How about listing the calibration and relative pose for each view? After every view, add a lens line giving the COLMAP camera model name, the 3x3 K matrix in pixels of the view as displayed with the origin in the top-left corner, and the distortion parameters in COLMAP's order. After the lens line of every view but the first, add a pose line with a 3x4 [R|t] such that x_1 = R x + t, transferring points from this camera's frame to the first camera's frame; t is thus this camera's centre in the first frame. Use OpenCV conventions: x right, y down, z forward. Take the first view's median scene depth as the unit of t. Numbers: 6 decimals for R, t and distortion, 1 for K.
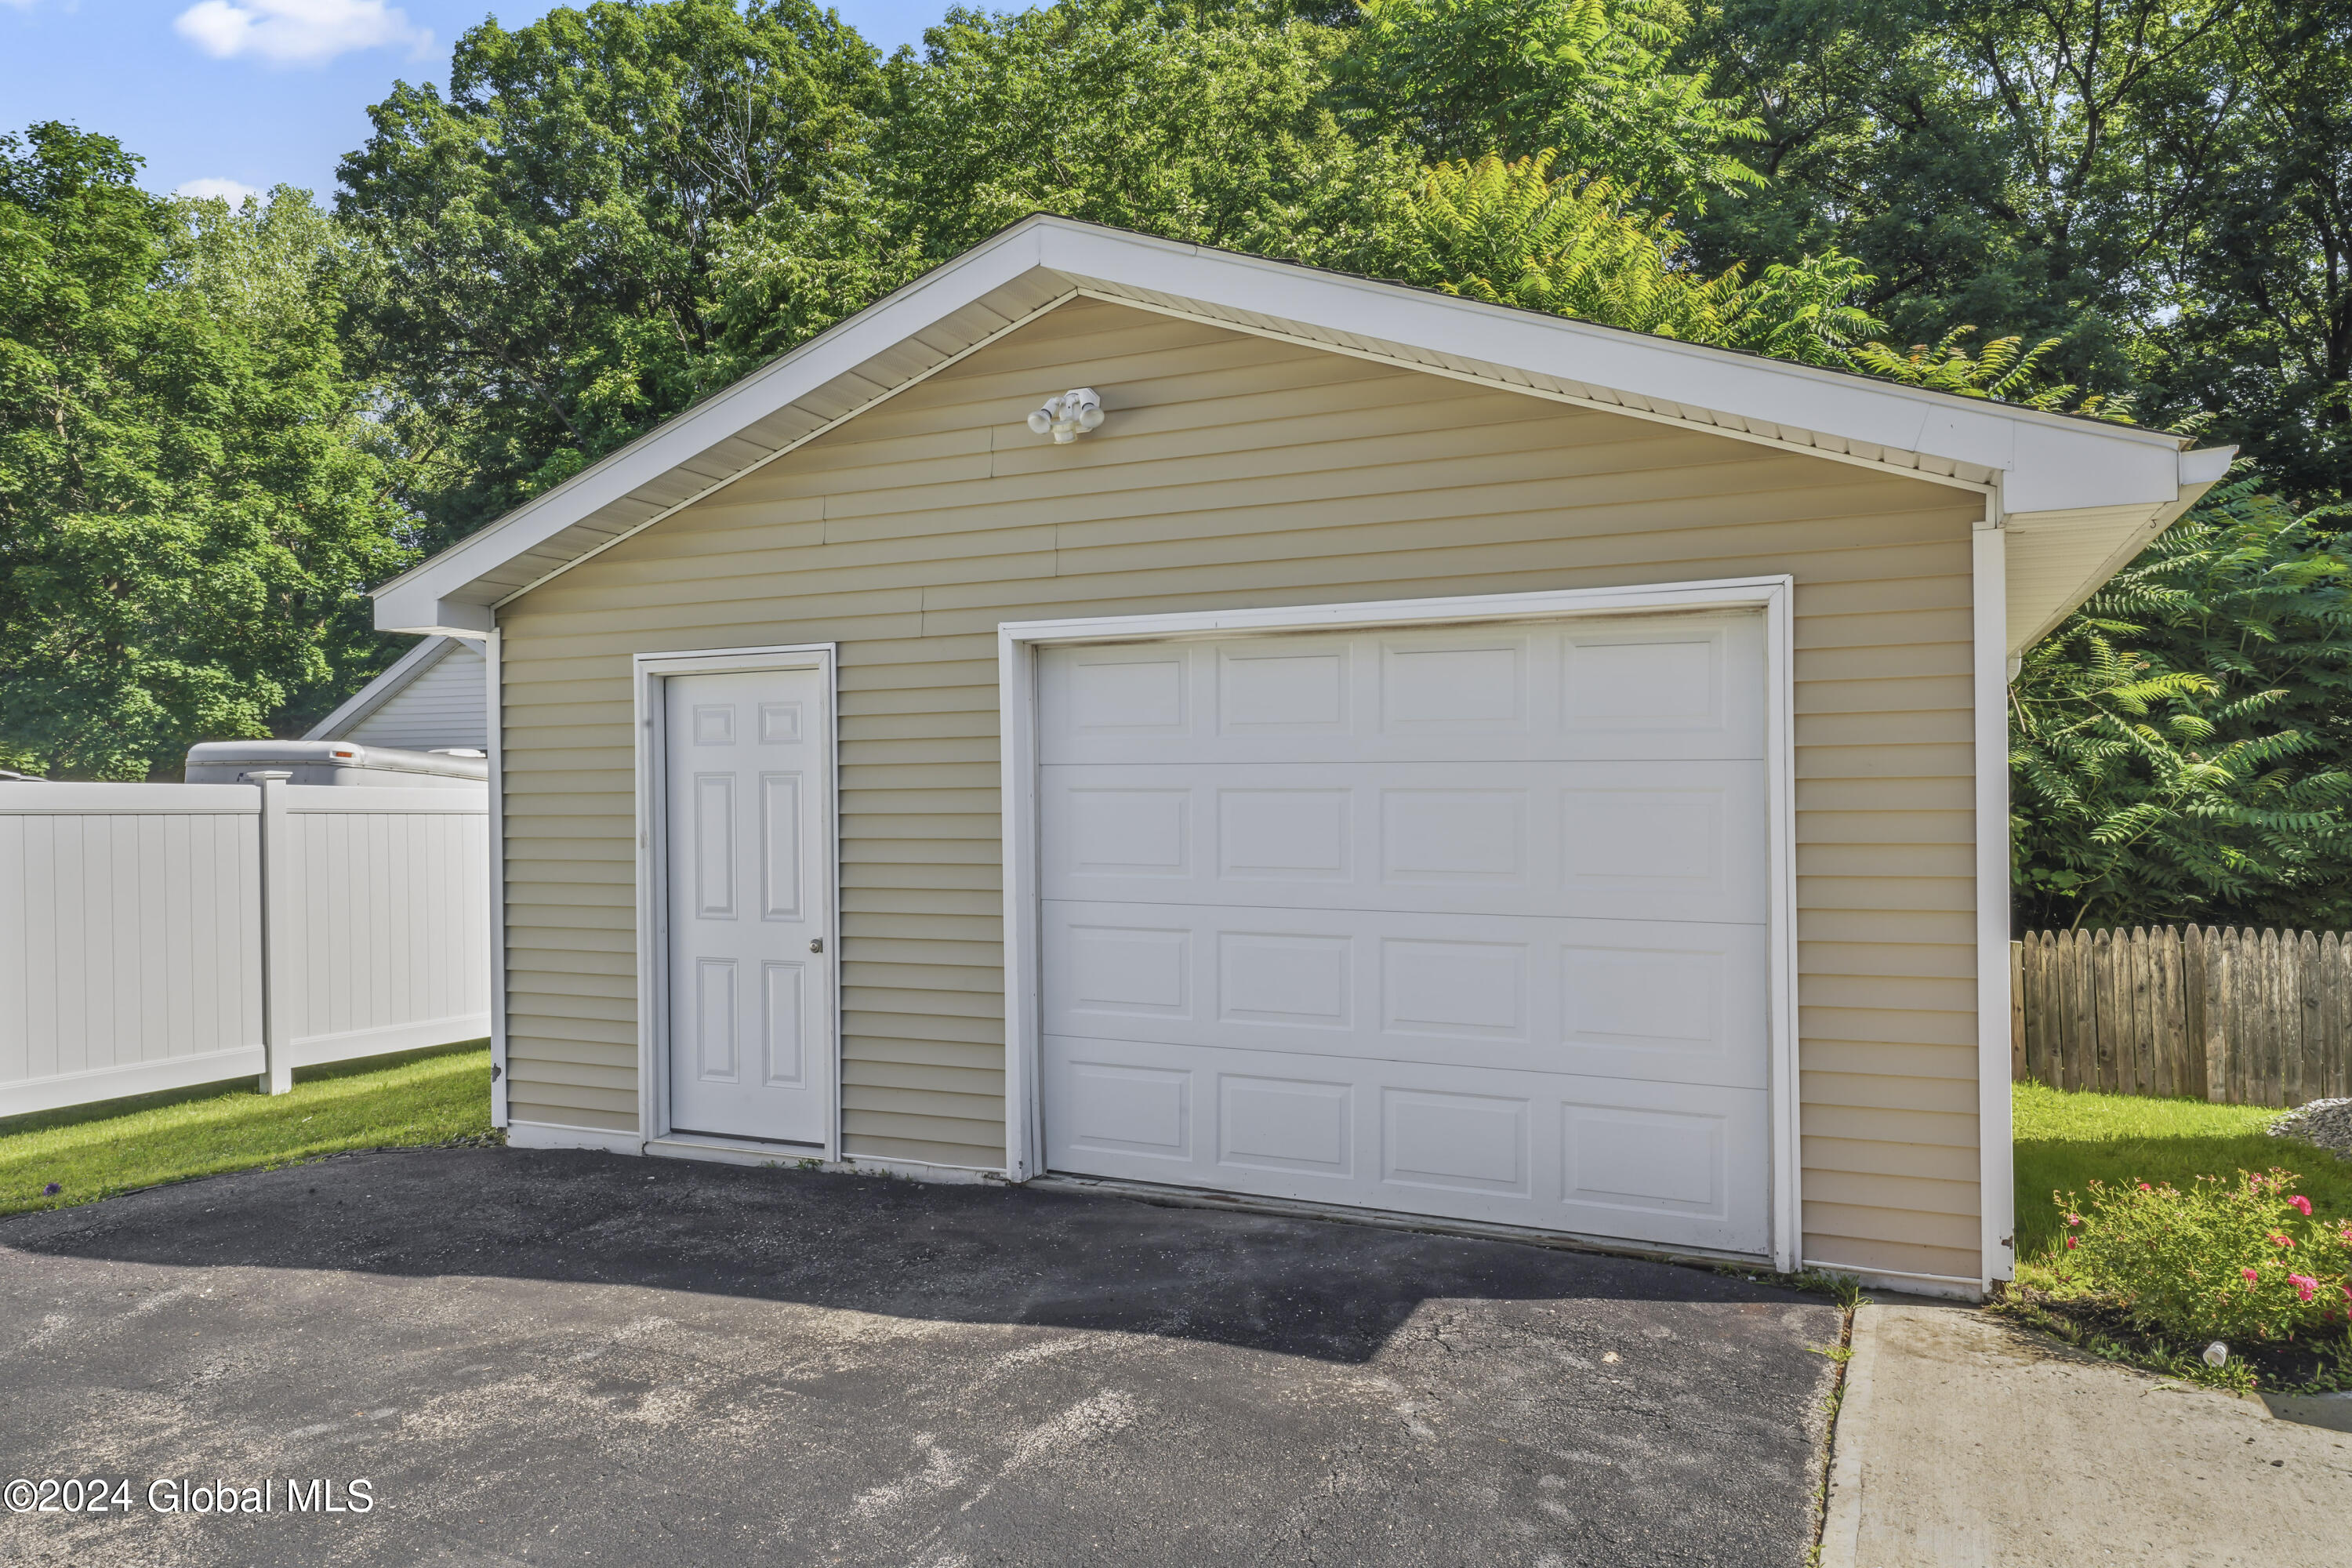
lens RADIAL K [[1534.4, 0, 1176.0], [0, 1534.4, 784.0], [0, 0, 1]] dist [0.027114, -0.005045]
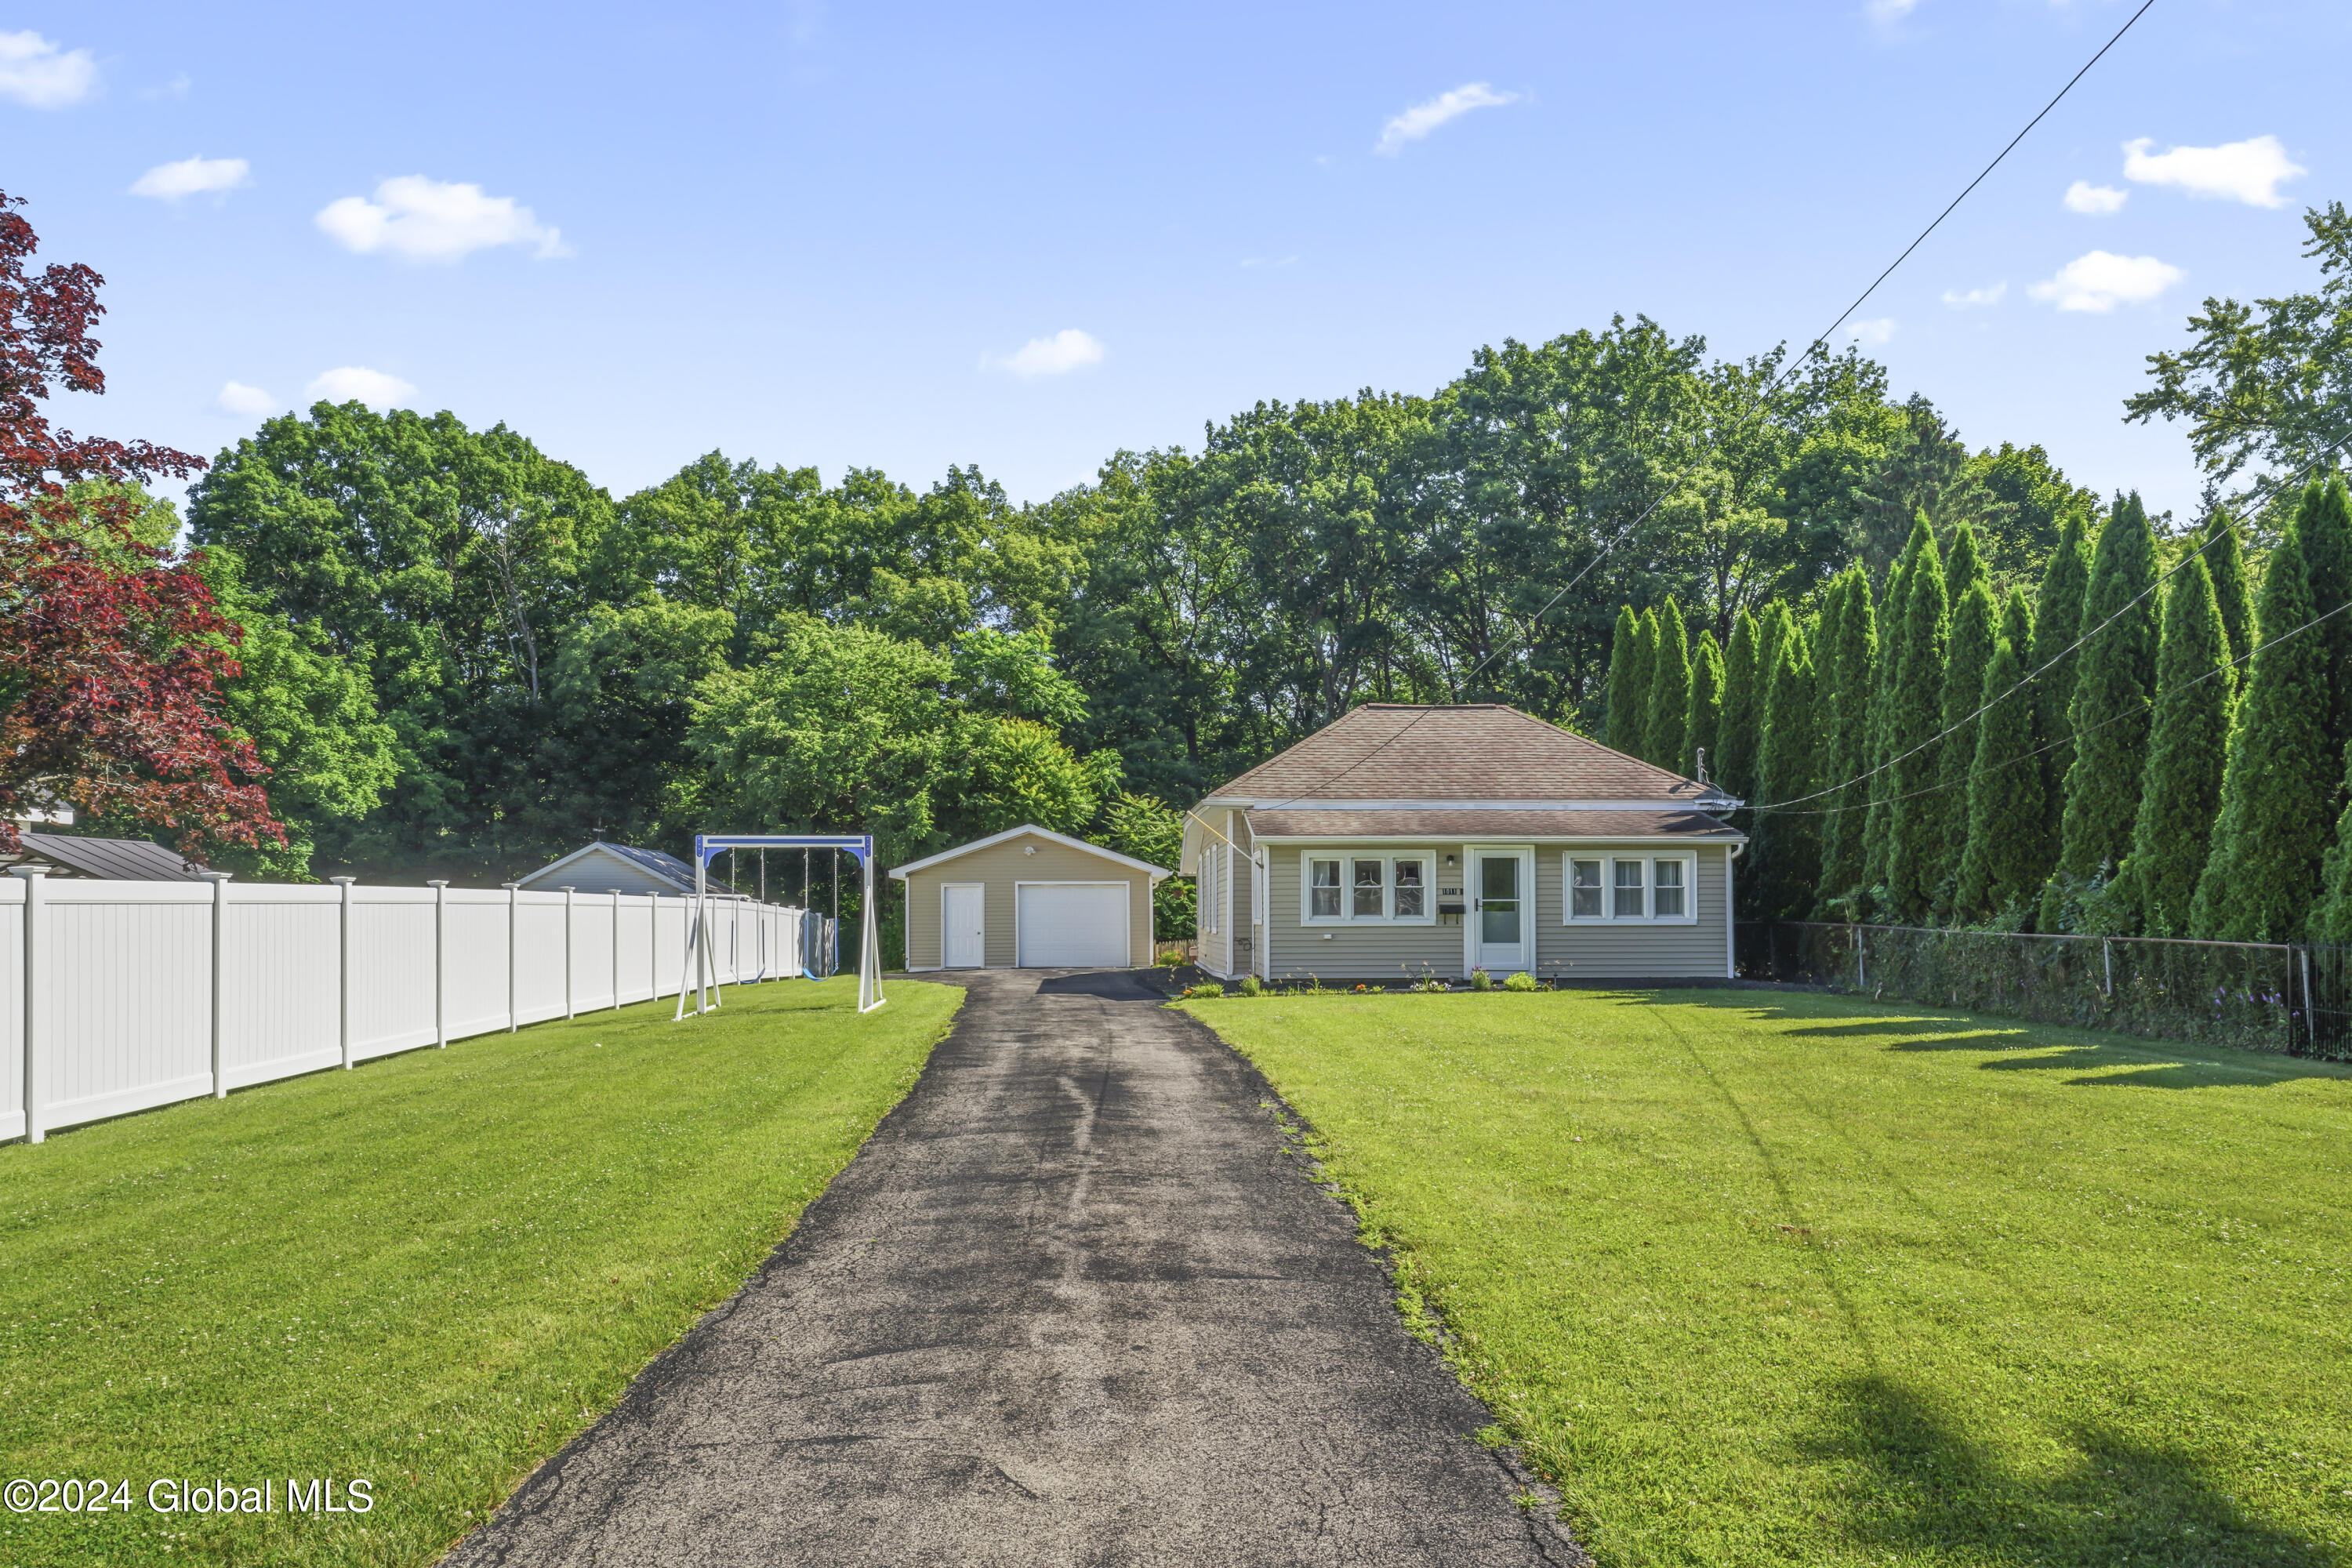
lens RADIAL K [[1593.3, 0, 1172.6], [0, 1593.3, 899.9], [0, 0, 1]] dist [0.045373, -0.047279]
pose [[0.881523, 0.011447, 0.472002, -1.643923], [-0.003192, 0.999828, -0.018286, 0.056787], [-0.472130, 0.014613, 0.881408, -3.184209]]
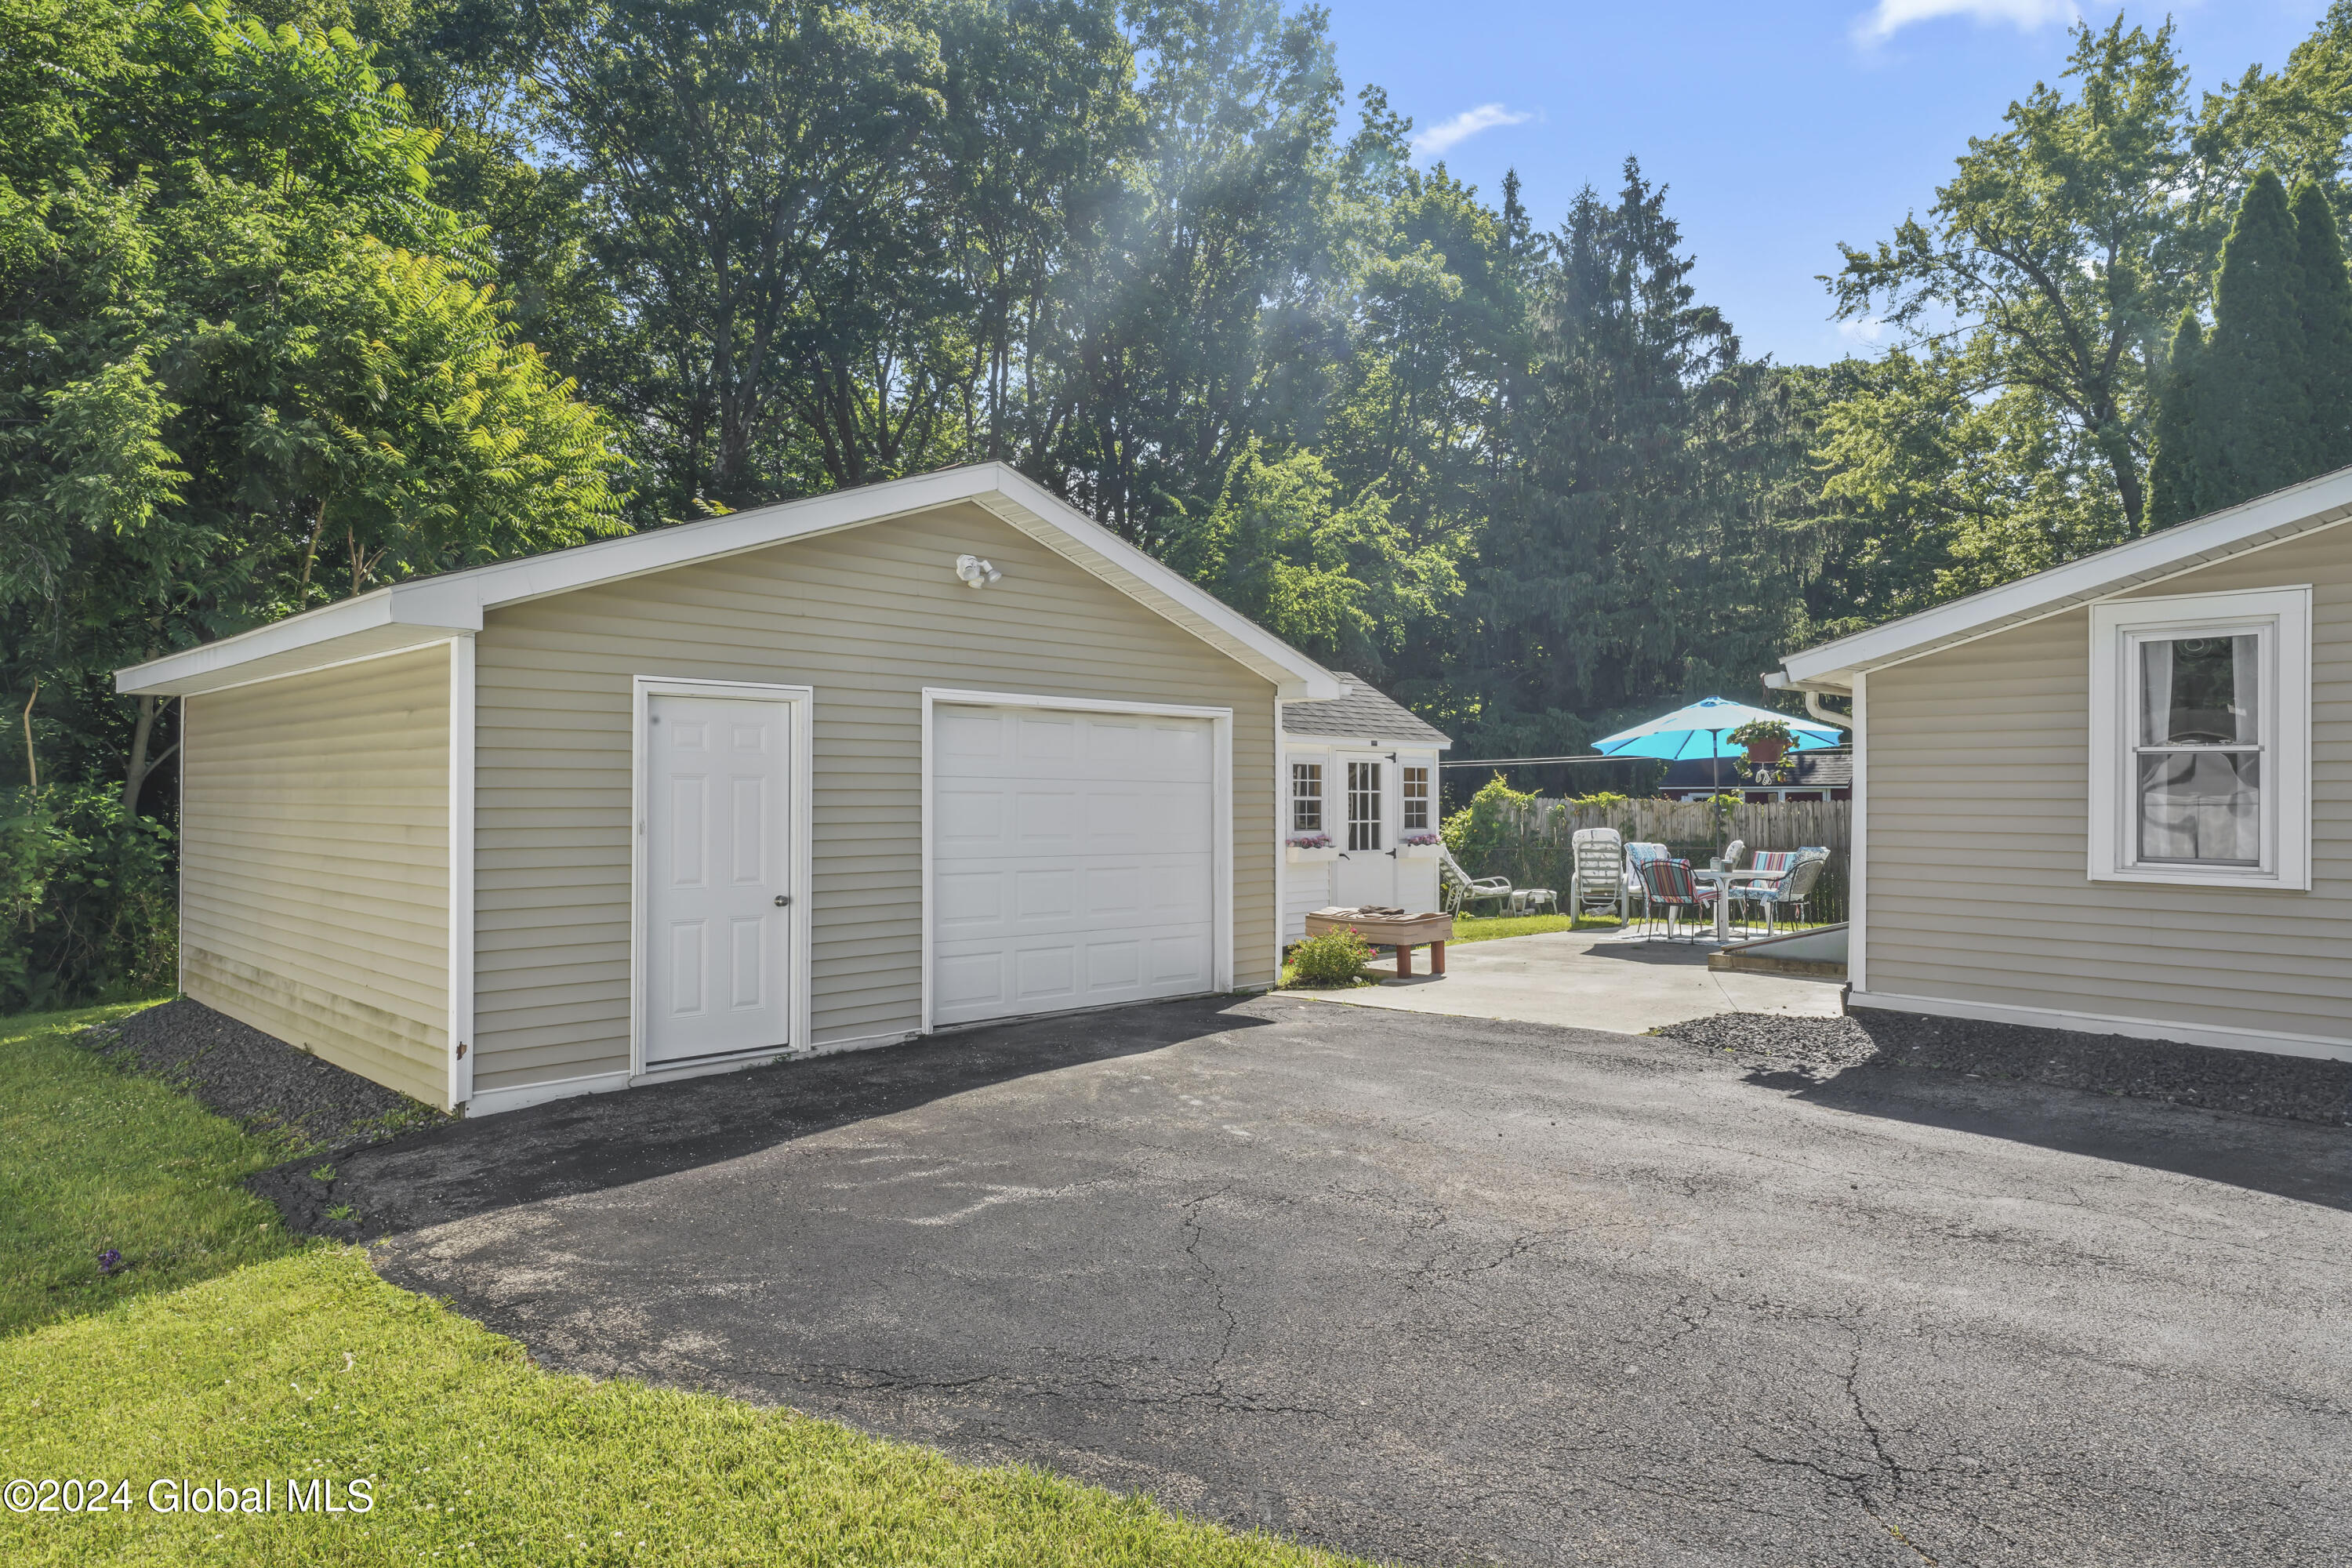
lens RADIAL K [[1435.8, 0, 1176.0], [0, 1435.8, 784.0], [0, 0, 1]] dist [0.025710, 0.000197]
pose [[0.351700, 0.019487, 0.935910, -0.870780], [-0.005586, 0.999809, -0.018718, 0.014129], [-0.936096, 0.001355, 0.351742, 0.137588]]
